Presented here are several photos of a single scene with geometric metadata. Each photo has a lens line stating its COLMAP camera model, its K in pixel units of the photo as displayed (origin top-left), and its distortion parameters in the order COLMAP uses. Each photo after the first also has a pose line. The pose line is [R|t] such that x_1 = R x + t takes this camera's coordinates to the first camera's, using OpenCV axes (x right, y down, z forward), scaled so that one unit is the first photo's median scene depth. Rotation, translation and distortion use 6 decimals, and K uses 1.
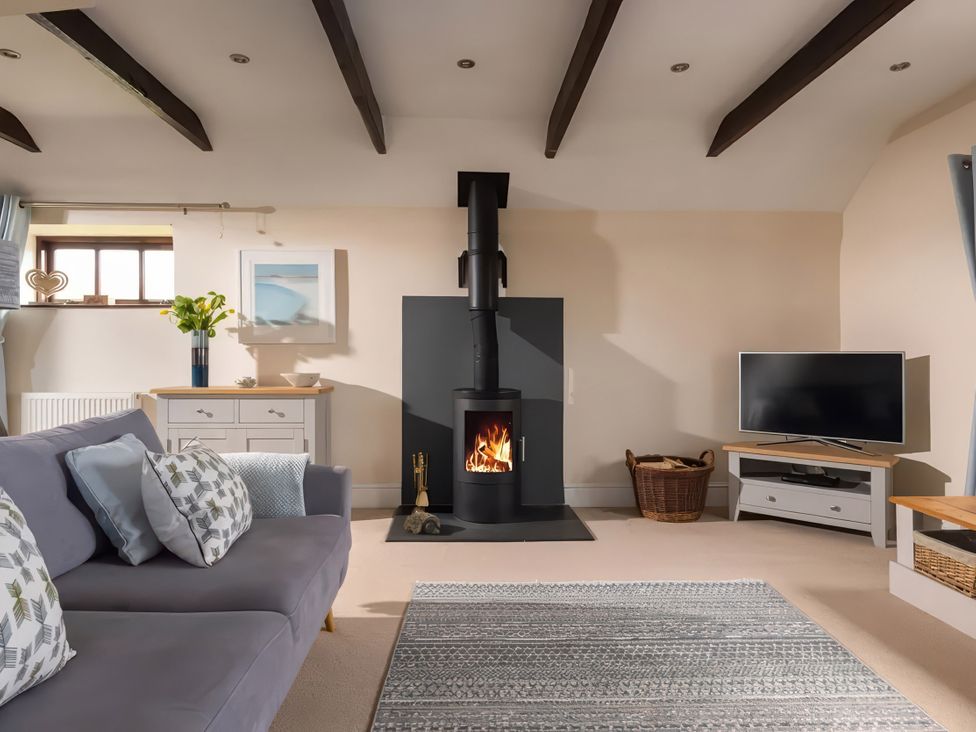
lens RADIAL K [[610.6, 0, 487.1], [0, 610.6, 363.5], [0, 0, 1]] dist [-0.000792, -0.001388]
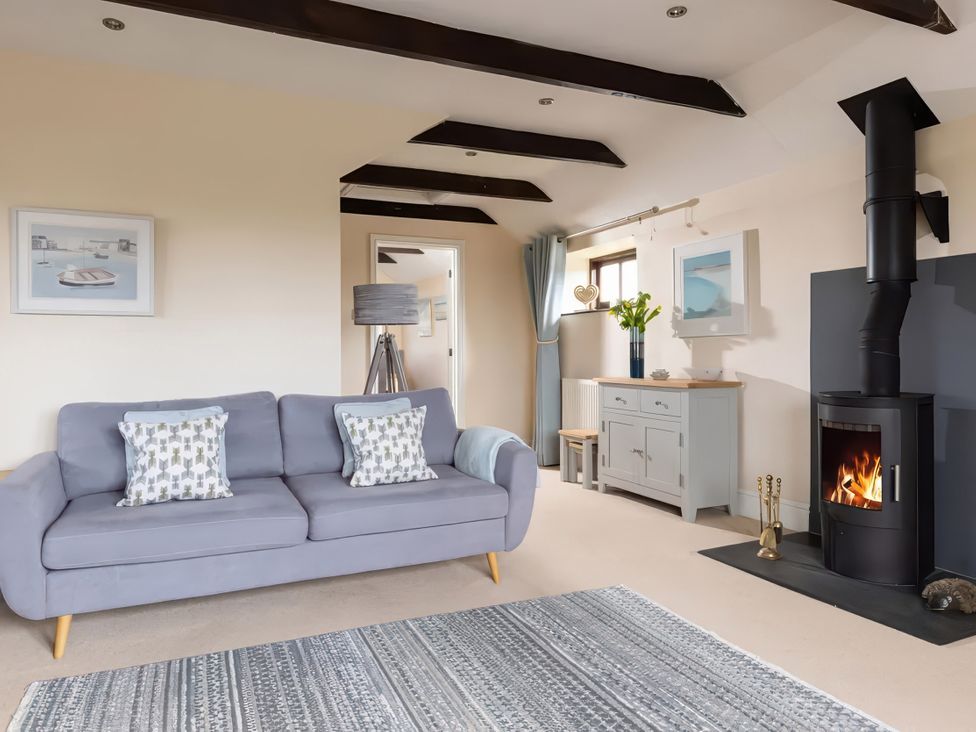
lens RADIAL K [[661.4, 0, 487.7], [0, 661.4, 363.7], [0, 0, 1]] dist [-0.009368, -0.003850]
pose [[0.377112, 0.009771, -0.926116, 0.547455], [0.008876, 0.999860, 0.014163, -0.007000], [0.926125, -0.013561, 0.376972, 0.290421]]
